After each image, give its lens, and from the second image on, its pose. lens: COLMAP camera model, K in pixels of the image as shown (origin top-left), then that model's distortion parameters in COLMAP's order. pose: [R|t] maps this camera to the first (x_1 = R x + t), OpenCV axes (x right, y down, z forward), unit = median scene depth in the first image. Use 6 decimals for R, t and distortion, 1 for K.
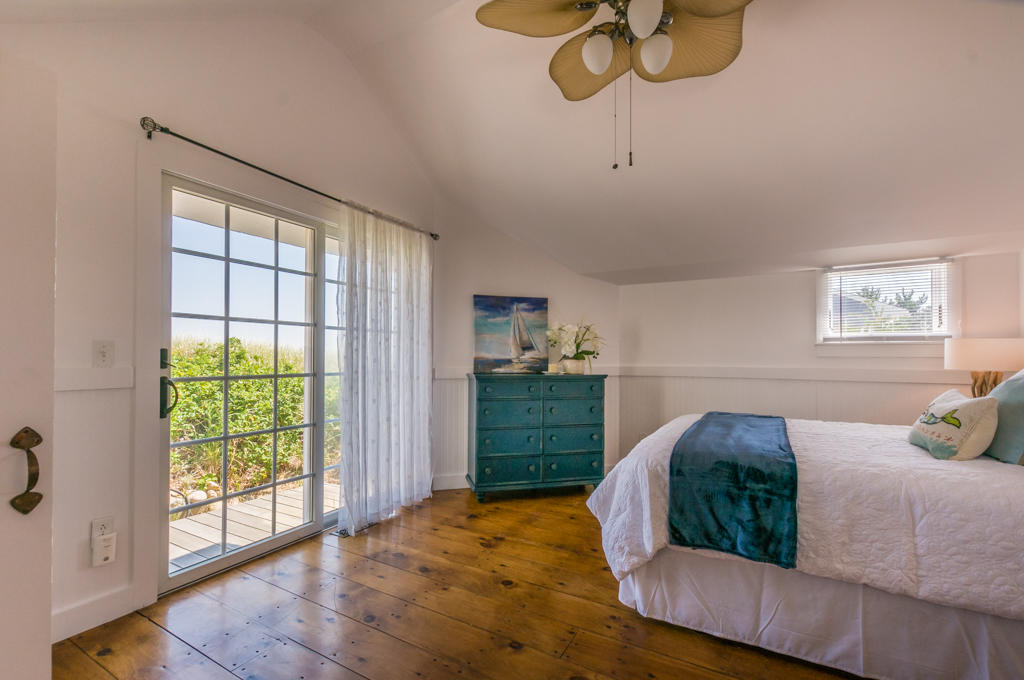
lens RADIAL K [[456.4, 0, 509.6], [0, 456.4, 347.4], [0, 0, 1]] dist [0.011726, -0.000961]
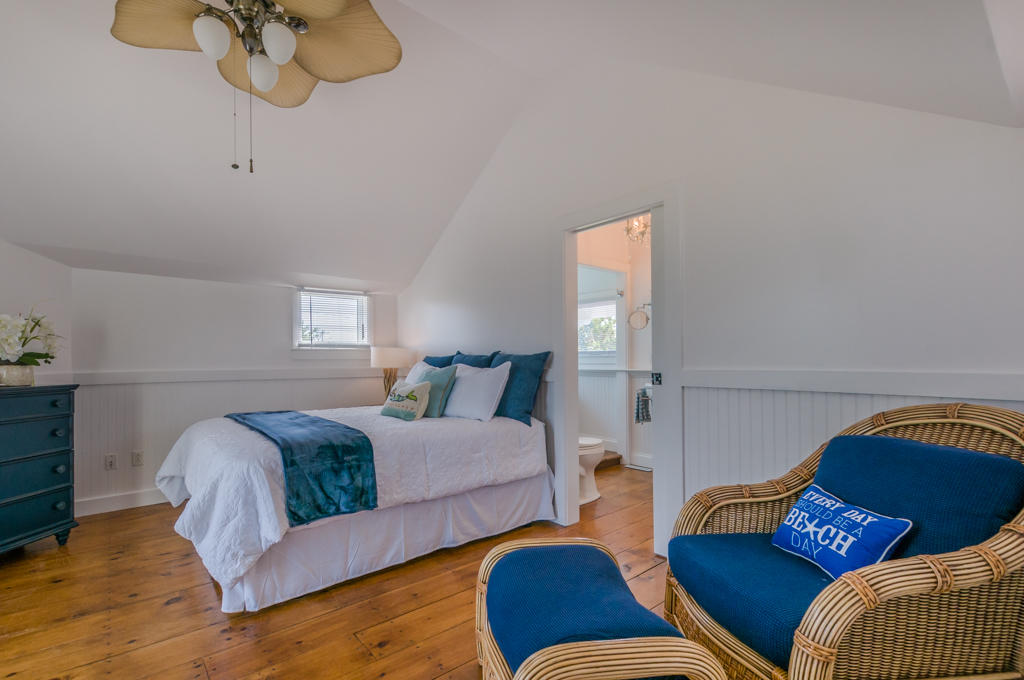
lens RADIAL K [[456.4, 0, 504.3], [0, 456.4, 347.9], [0, 0, 1]] dist [0.011726, -0.000961]
pose [[0.344279, 0.019421, 0.938667, -0.505520], [-0.014745, 0.999775, -0.015277, -0.000402], [-0.938752, -0.008582, 0.344488, 0.121342]]
